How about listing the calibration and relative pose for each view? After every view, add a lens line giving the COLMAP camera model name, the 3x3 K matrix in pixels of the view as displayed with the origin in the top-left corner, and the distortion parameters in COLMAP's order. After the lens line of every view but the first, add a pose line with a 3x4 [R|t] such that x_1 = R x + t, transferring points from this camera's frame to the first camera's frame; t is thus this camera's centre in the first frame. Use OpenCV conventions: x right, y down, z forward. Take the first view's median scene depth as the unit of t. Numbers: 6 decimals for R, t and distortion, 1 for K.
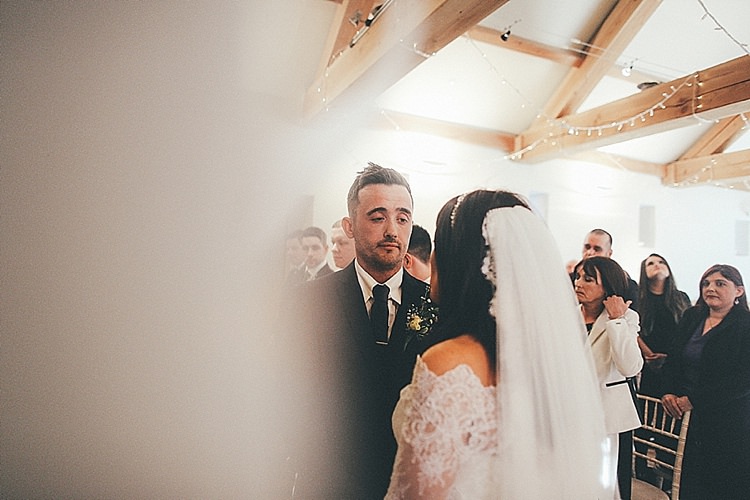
lens RADIAL K [[515.9, 0, 375.9], [0, 515.9, 263.5], [0, 0, 1]] dist [-0.008179, 0.000604]
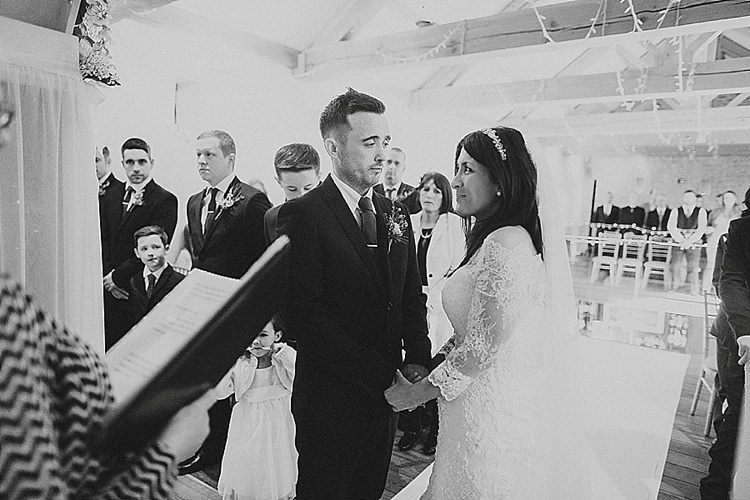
lens RADIAL K [[515.9, 0, 375.9], [0, 515.9, 263.5], [0, 0, 1]] dist [-0.008179, 0.000604]
pose [[0.870049, -0.081948, 0.486107, -0.199344], [0.001032, 0.986387, 0.164438, -0.001712], [-0.492965, -0.142567, 0.858289, -0.029520]]
